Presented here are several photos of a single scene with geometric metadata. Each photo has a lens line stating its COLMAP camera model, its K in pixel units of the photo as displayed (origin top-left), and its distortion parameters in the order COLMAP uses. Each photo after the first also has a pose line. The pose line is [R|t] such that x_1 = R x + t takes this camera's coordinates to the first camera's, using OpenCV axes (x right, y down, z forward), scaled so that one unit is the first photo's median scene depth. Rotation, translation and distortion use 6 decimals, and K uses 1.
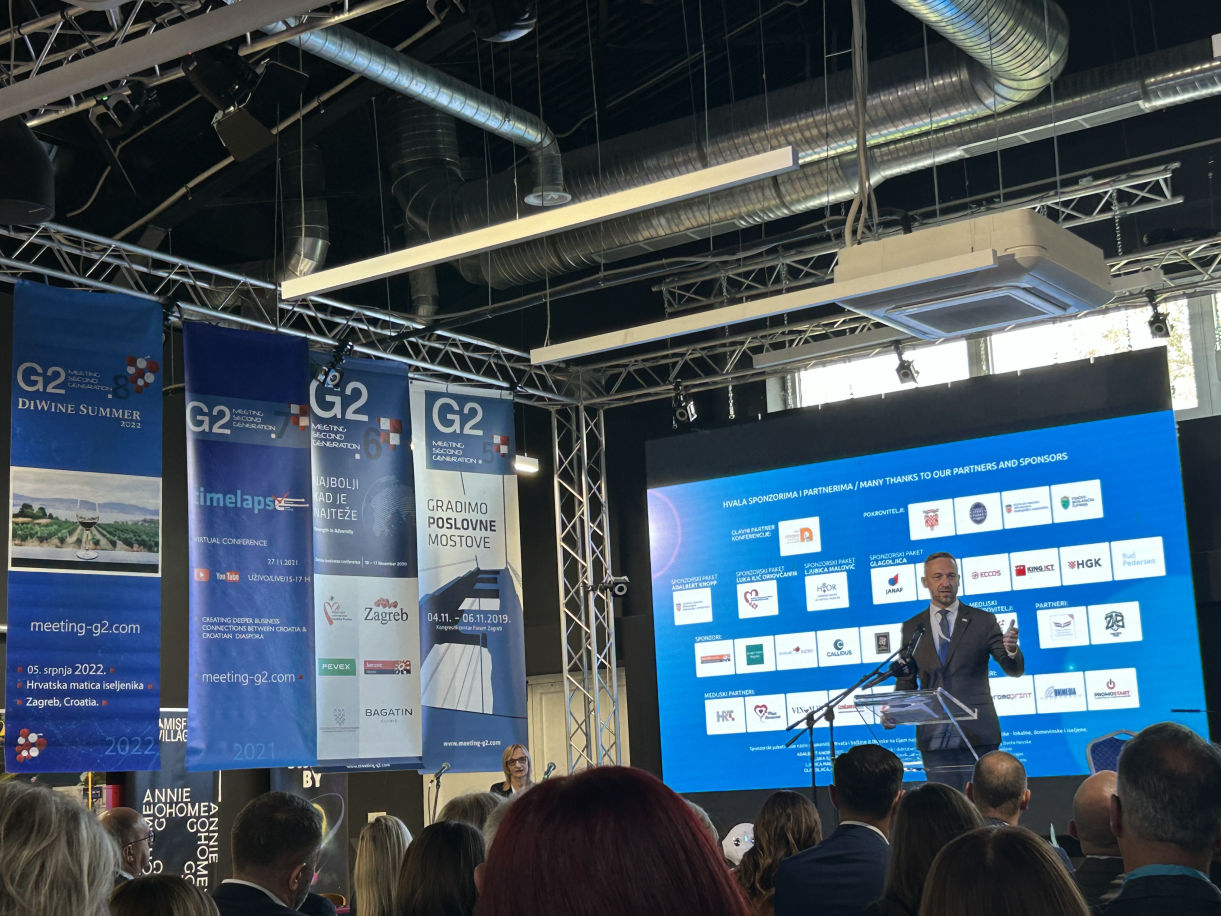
lens RADIAL K [[1943.4, 0, 617.6], [0, 1943.4, 450.2], [0, 0, 1]] dist [0.150929, 0.000000]
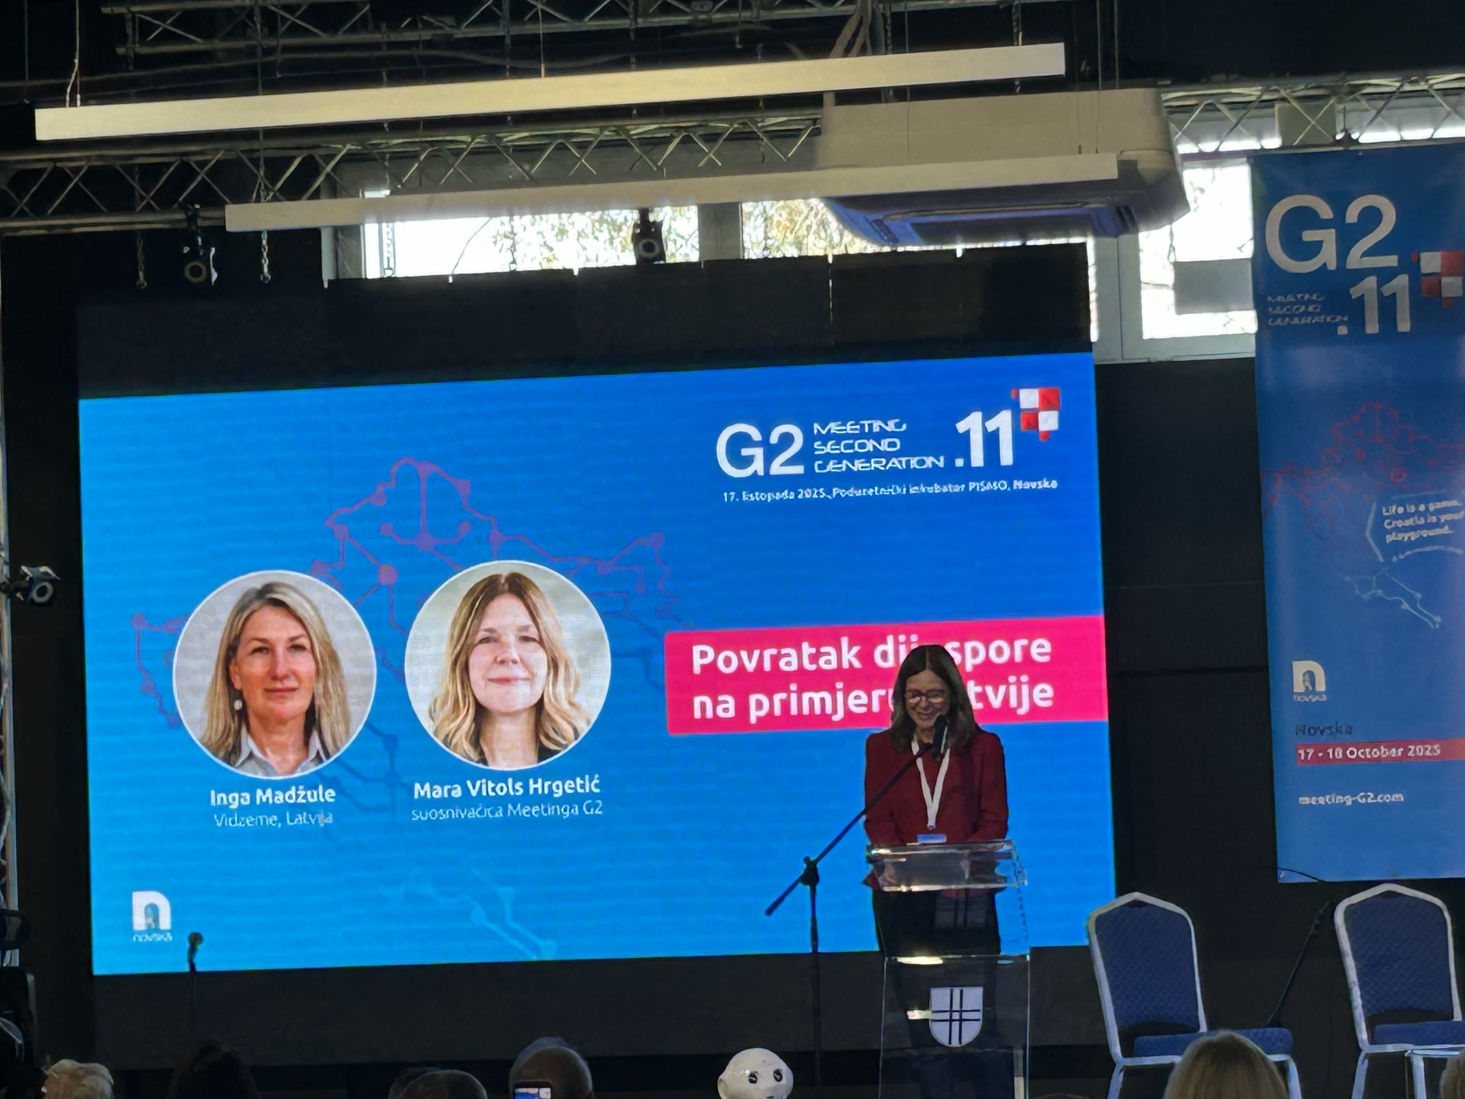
lens RADIAL K [[4627.3, 0, 760.5], [0, 4627.3, 523.3], [0, 0, 1]] dist [0.261619, 0.000000]
pose [[0.905582, 0.049759, 0.421243, -0.379185], [-0.087183, 0.993727, 0.070043, -0.055477], [-0.415115, -0.100155, 0.904239, -0.228129]]
